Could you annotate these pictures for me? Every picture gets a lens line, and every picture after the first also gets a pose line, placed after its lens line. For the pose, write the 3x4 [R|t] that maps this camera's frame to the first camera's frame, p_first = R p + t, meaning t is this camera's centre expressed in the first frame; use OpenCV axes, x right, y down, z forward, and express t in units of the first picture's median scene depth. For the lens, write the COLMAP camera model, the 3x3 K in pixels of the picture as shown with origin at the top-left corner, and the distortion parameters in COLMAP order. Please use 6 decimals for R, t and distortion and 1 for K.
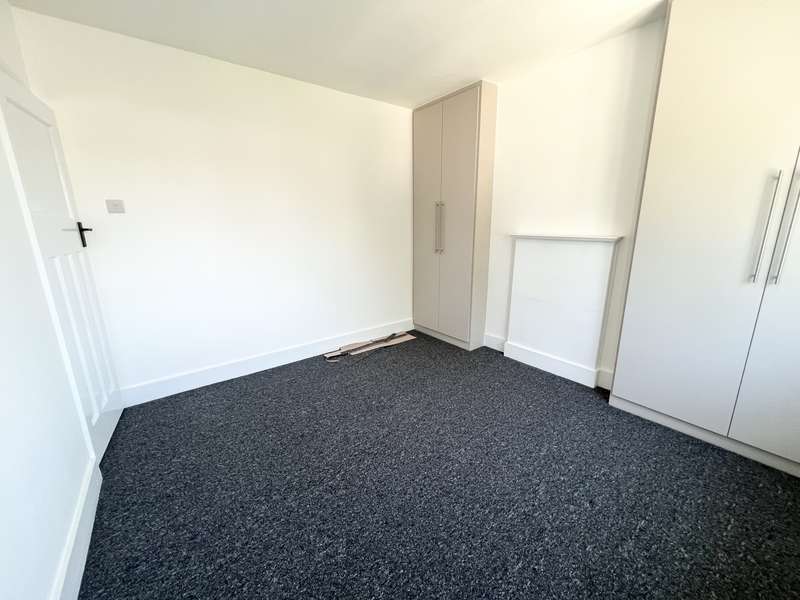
lens RADIAL K [[320.9, 0, 397.6], [0, 320.9, 297.2], [0, 0, 1]] dist [0.001839, -0.000461]
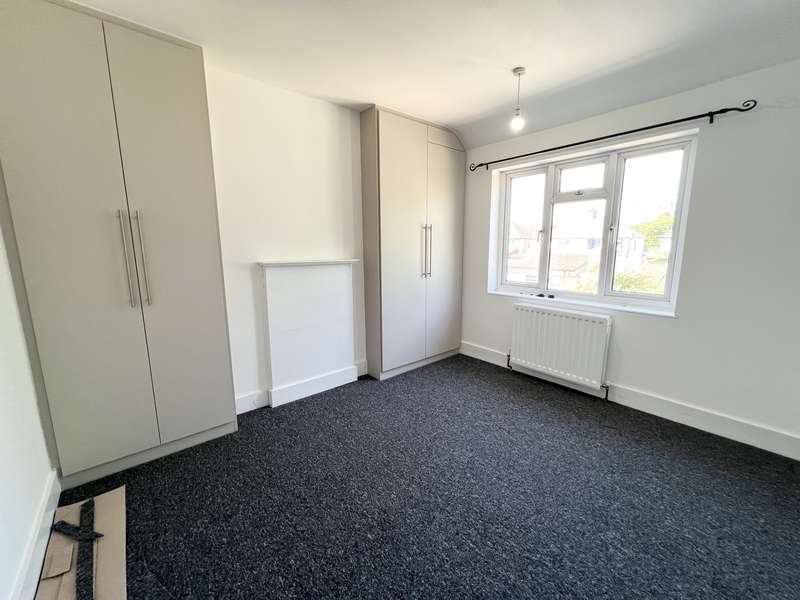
lens RADIAL K [[320.9, 0, 397.6], [0, 320.9, 297.2], [0, 0, 1]] dist [0.001839, -0.000461]
pose [[-0.057634, -0.150308, 0.986958, -0.478201], [0.229750, 0.960069, 0.159630, -0.154766], [-0.971542, 0.235953, -0.020799, 0.663160]]
